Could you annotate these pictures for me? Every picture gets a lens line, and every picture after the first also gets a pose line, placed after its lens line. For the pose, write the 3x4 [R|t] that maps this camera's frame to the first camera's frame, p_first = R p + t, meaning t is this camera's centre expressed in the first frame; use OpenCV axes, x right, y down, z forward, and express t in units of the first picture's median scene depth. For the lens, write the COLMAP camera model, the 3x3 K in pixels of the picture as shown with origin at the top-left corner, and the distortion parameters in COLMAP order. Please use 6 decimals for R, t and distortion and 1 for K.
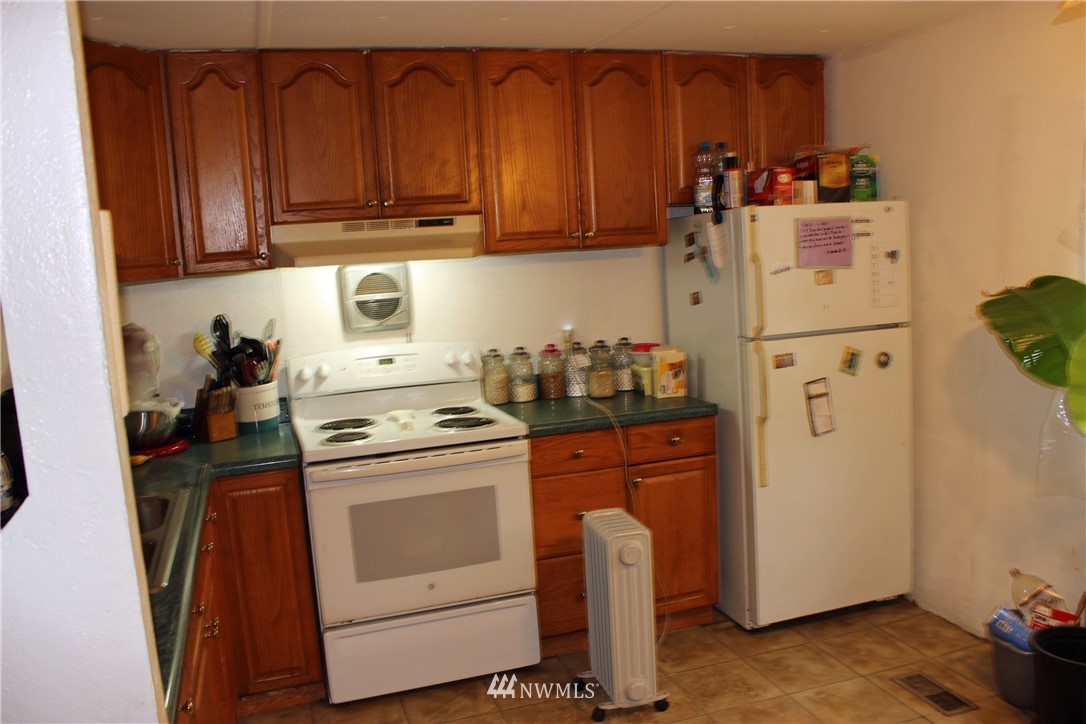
lens RADIAL K [[922.1, 0, 547.3], [0, 922.1, 360.3], [0, 0, 1]] dist [-0.064702, 0.084850]
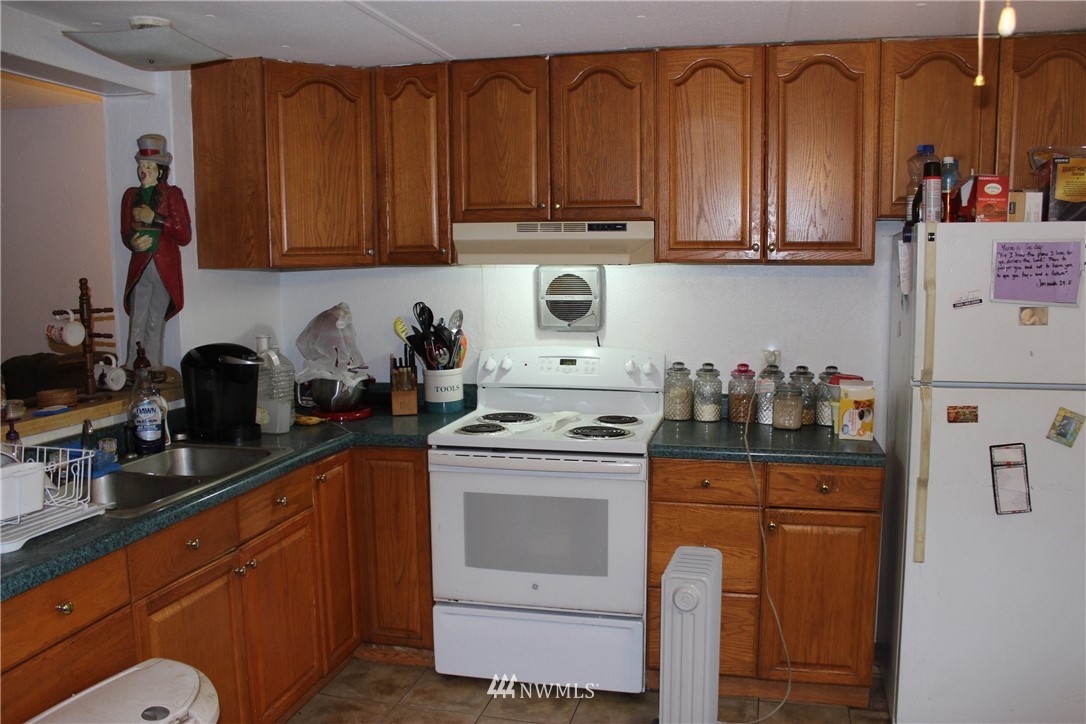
lens RADIAL K [[922.1, 0, 545.6], [0, 922.1, 367.7], [0, 0, 1]] dist [-0.064702, 0.084850]
pose [[0.856974, 0.113585, -0.502686, 0.338113], [-0.110742, 0.993210, 0.035630, -0.027927], [0.503320, 0.025135, 0.863734, 0.117655]]
